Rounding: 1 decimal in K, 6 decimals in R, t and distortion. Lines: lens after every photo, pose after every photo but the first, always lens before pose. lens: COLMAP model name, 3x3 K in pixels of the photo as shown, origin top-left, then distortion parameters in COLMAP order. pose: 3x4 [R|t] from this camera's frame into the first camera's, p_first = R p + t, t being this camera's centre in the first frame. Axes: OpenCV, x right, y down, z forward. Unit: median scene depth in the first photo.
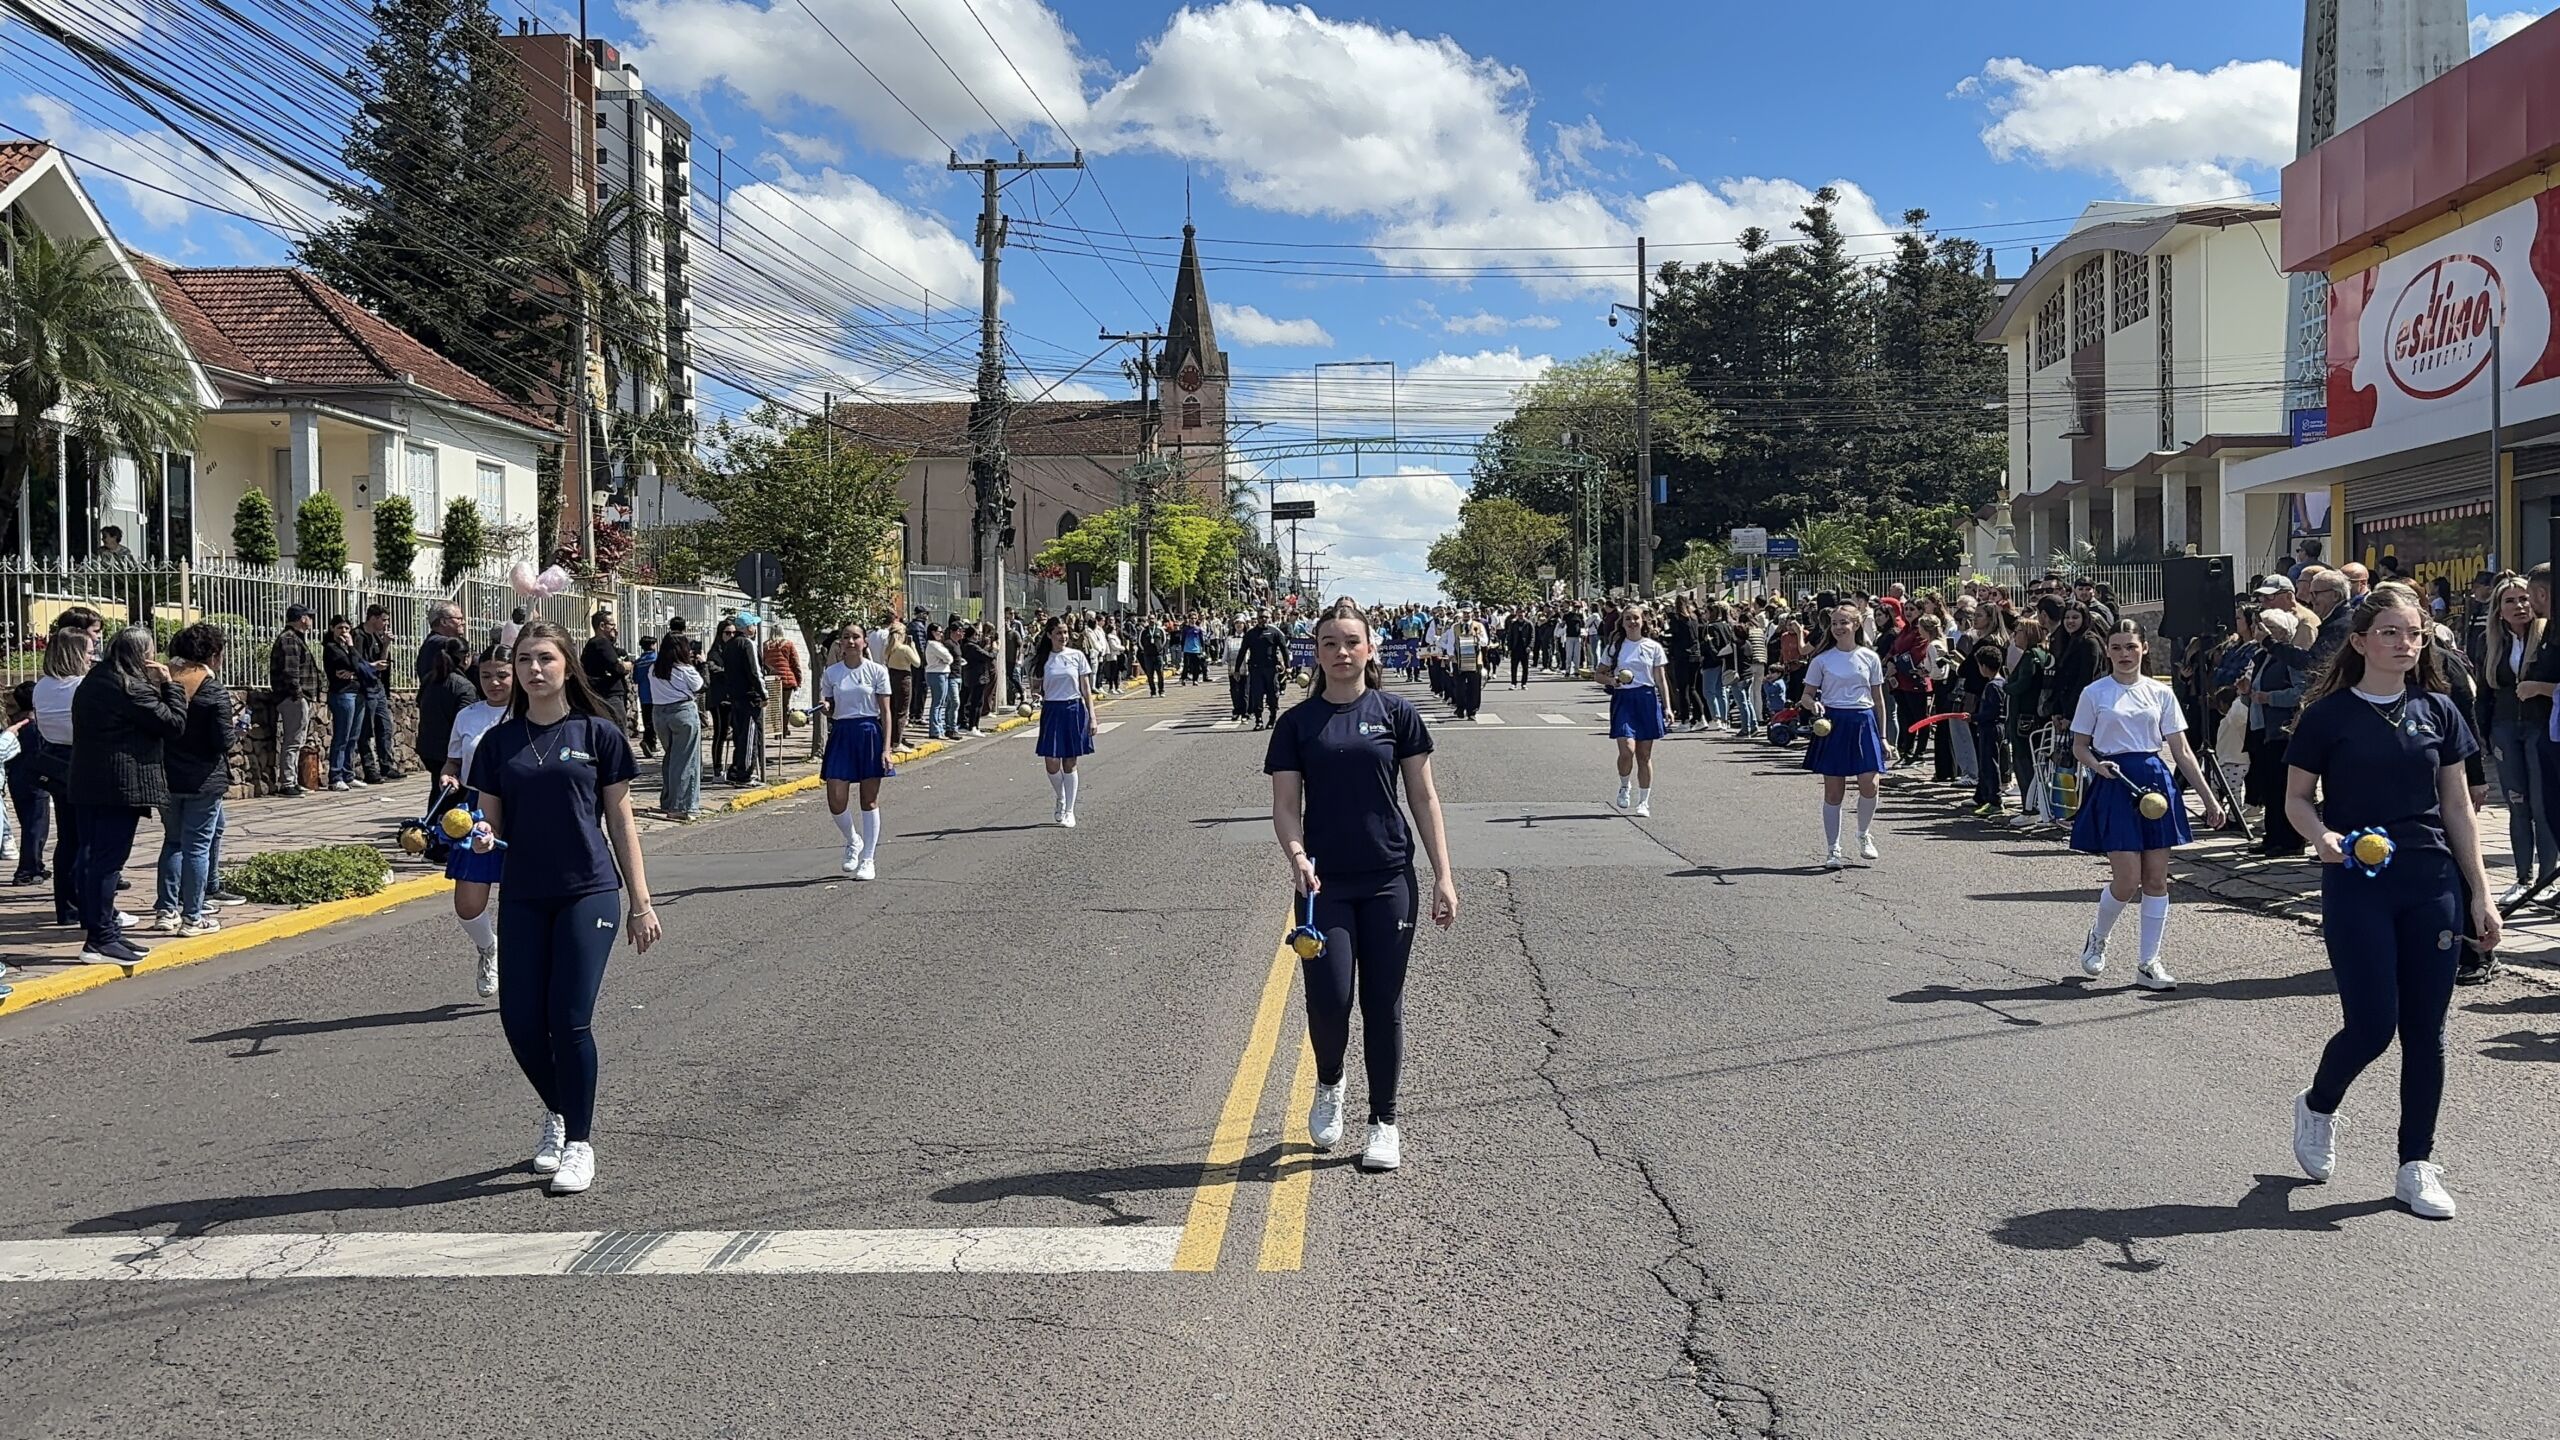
lens RADIAL K [[2283.9, 0, 1298.8], [0, 2283.9, 737.0], [0, 0, 1]] dist [0.007055, 0.010183]
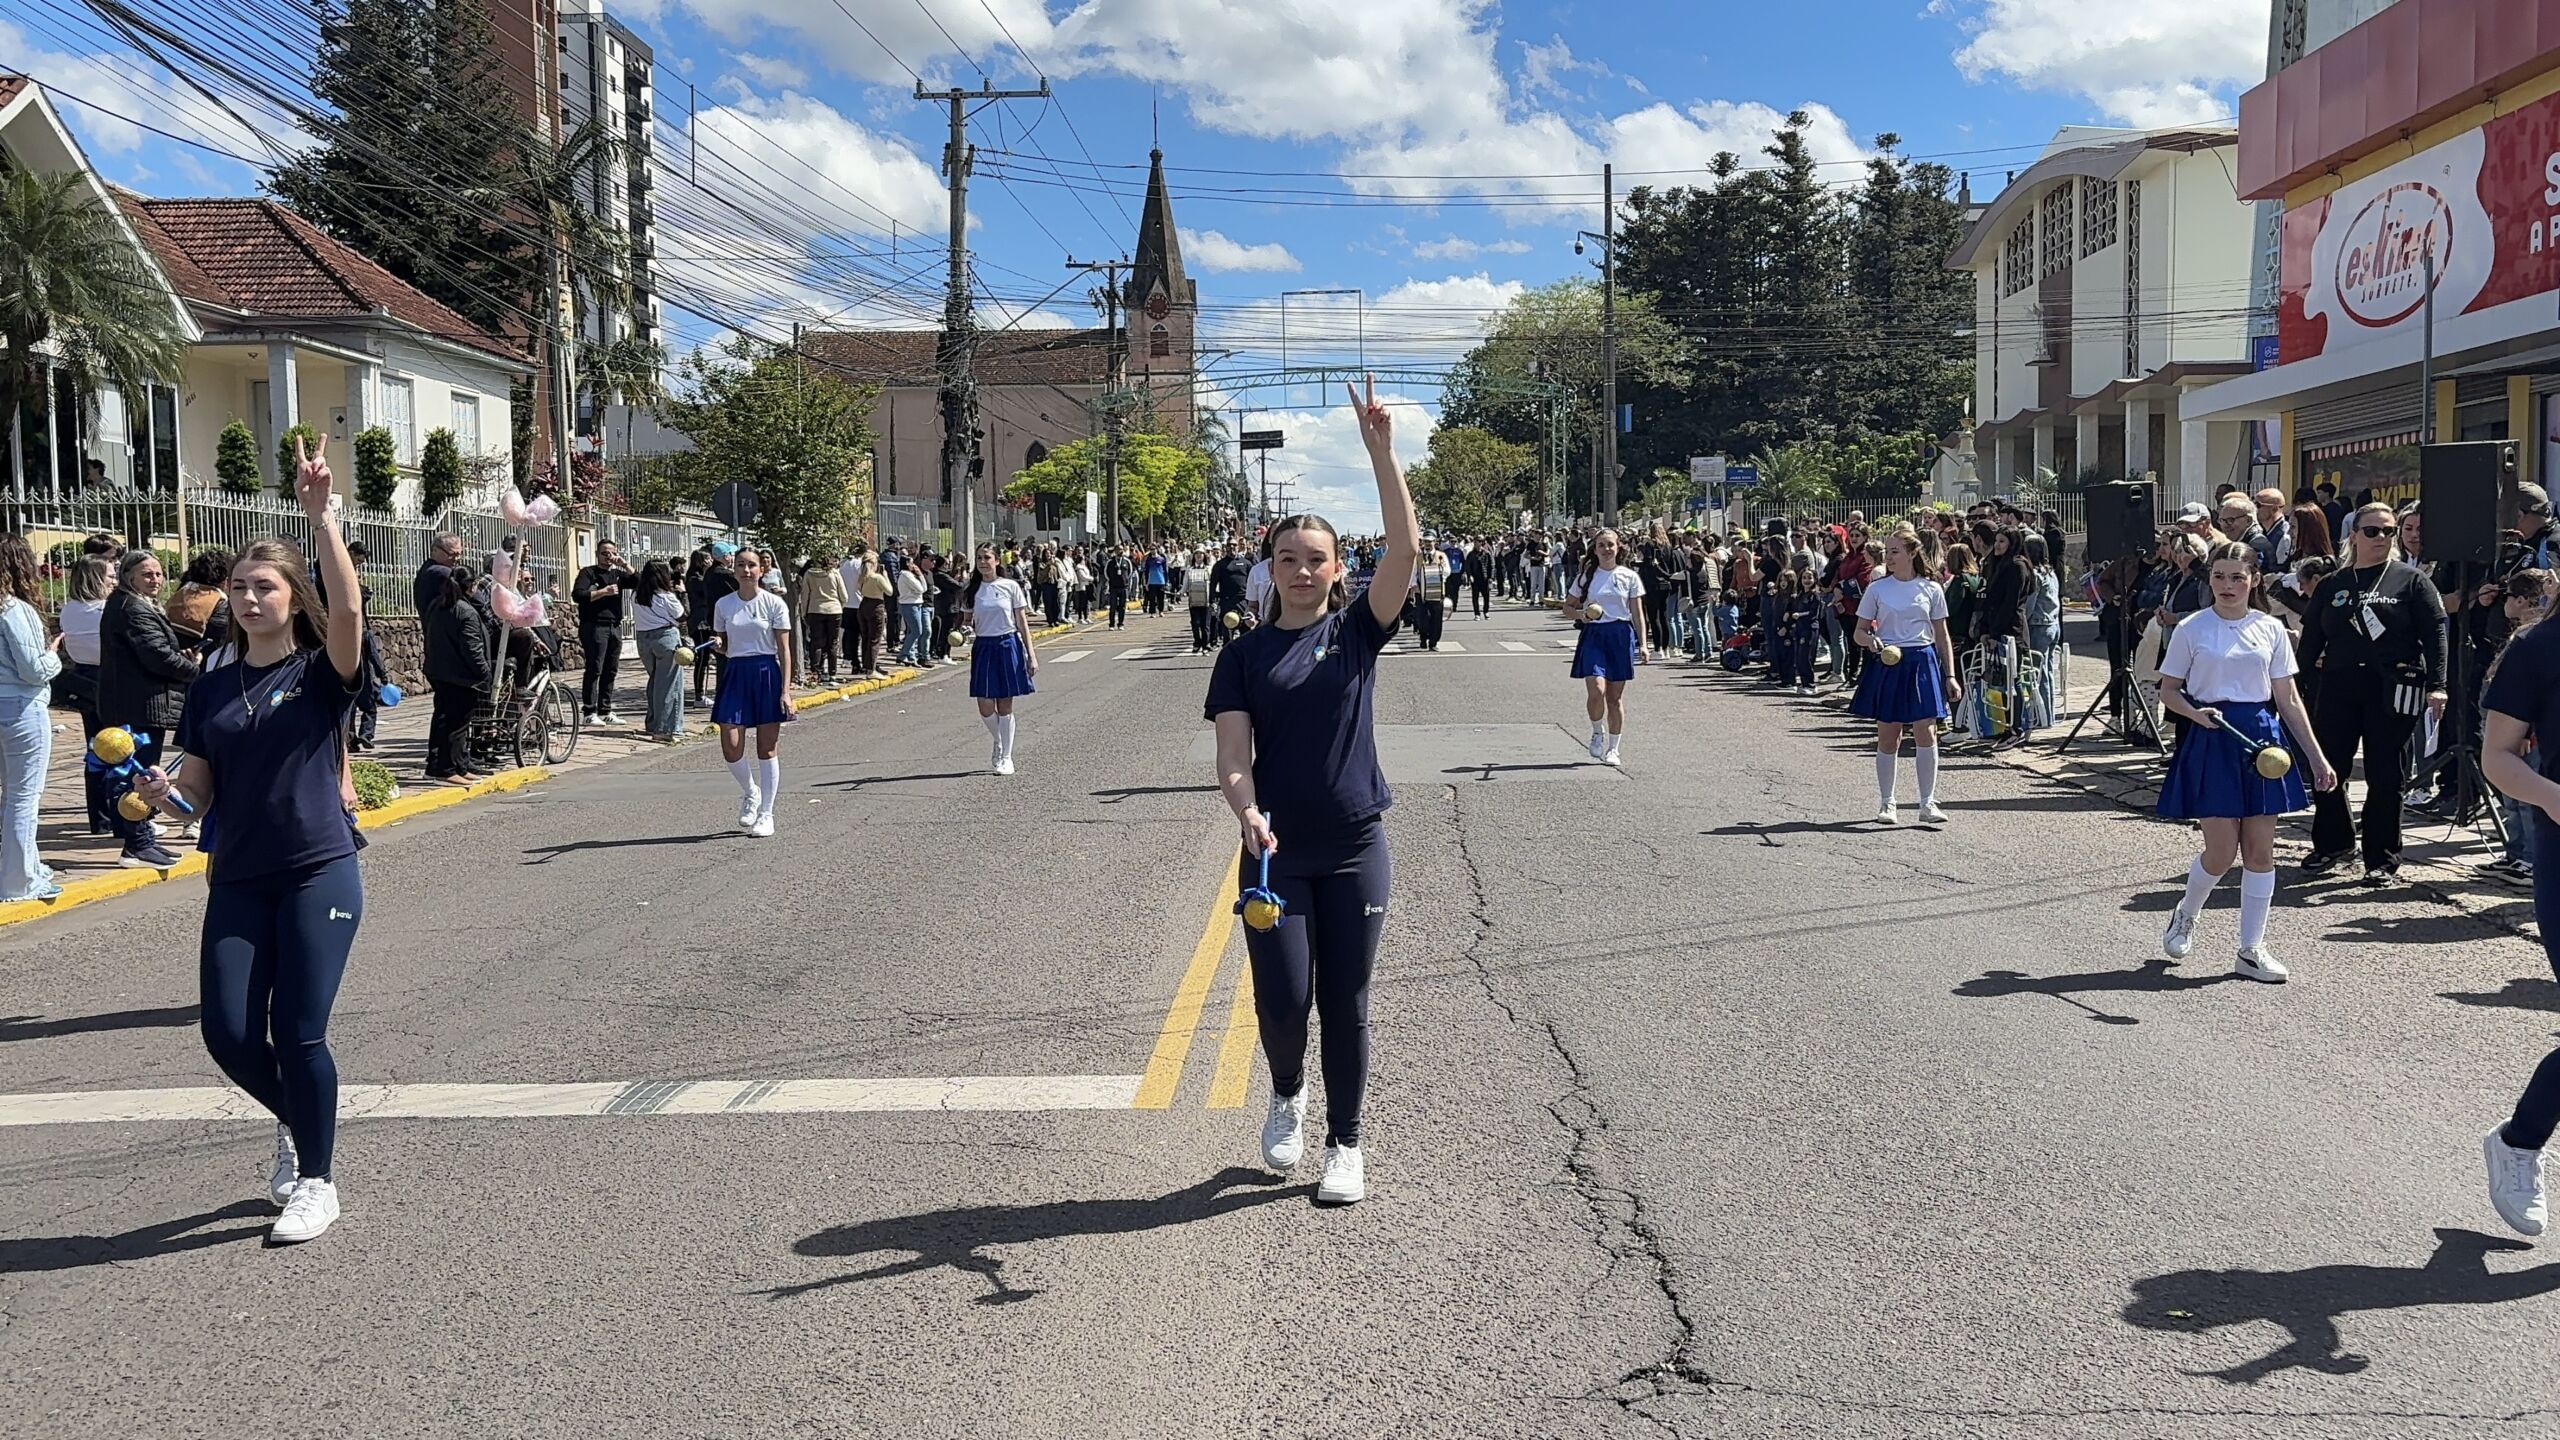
lens RADIAL K [[2283.9, 0, 1266.6], [0, 2283.9, 780.7], [0, 0, 1]] dist [0.007055, 0.010183]
pose [[0.999998, -0.001802, -0.001154, 0.001593], [0.001857, 0.998781, 0.049318, 0.001399], [0.001063, -0.049320, 0.998782, -0.015710]]
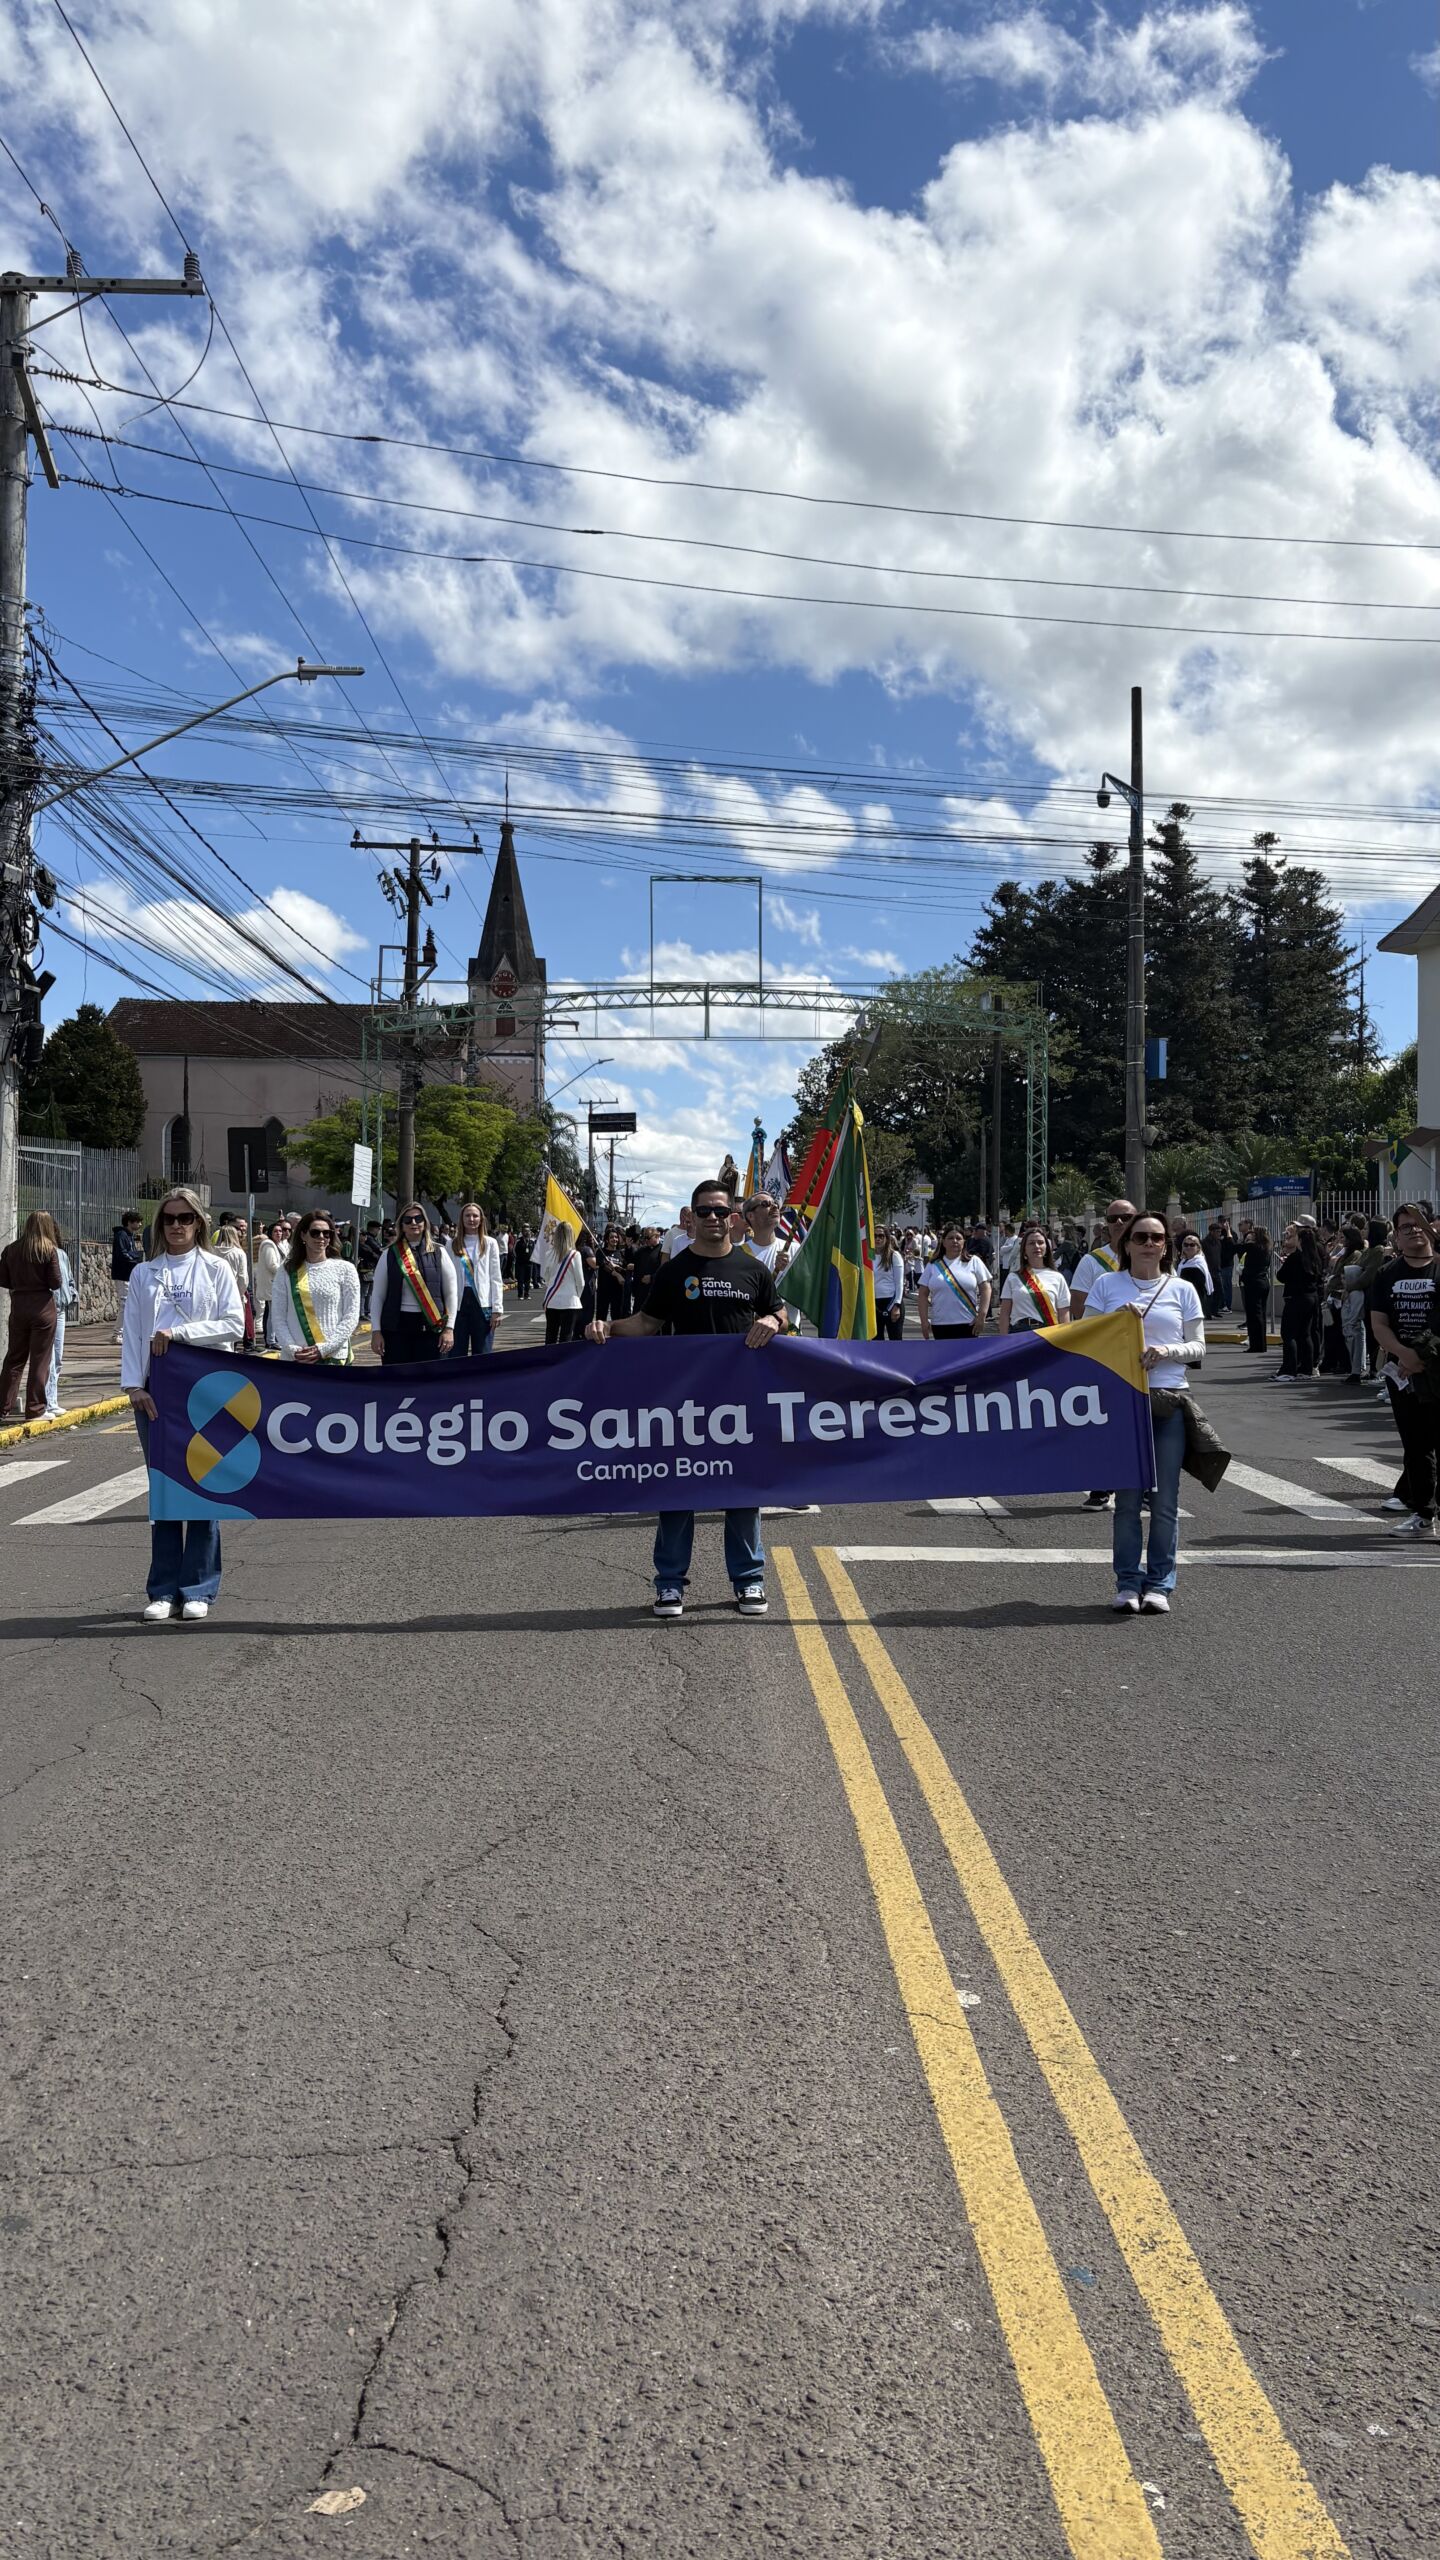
lens RADIAL K [[1956.9, 0, 761.2], [0, 1956.9, 1358.6], [0, 0, 1]] dist [-0.028631, 0.014879]
pose [[0.996933, 0.018355, 0.076071, -0.002432], [-0.018725, 0.999816, 0.004153, -0.022138], [-0.075981, -0.005565, 0.997094, 0.502018]]
